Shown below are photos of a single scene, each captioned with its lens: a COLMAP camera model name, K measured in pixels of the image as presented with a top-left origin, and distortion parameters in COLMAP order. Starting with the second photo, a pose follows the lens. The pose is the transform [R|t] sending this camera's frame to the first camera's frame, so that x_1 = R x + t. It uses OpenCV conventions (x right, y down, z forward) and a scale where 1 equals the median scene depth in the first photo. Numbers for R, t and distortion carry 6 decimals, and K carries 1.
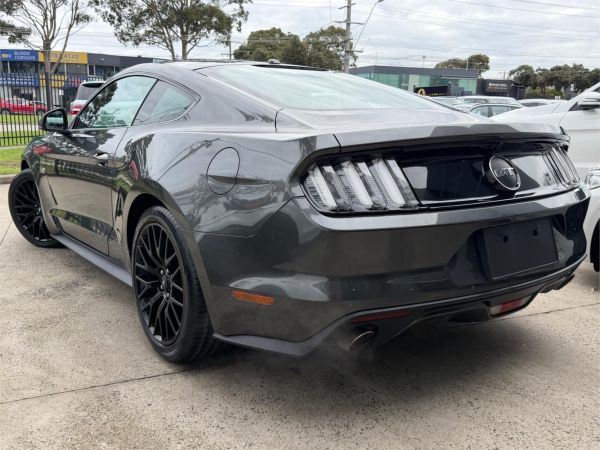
lens RADIAL K [[630.2, 0, 300.0], [0, 630.2, 225.0], [0, 0, 1]] dist [0.079134, -0.032108]
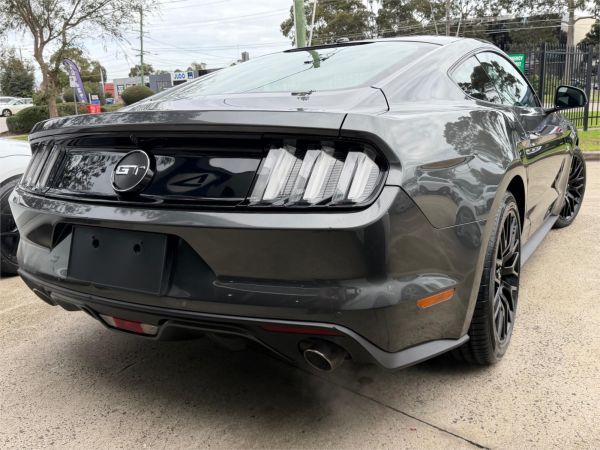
lens RADIAL K [[630.2, 0, 300.0], [0, 630.2, 225.0], [0, 0, 1]] dist [0.079134, -0.032108]
pose [[0.161693, 0.114691, -0.980154, 1.061076], [-0.062558, 0.992417, 0.105806, -0.097116], [0.984856, 0.044209, 0.167641, 0.969546]]
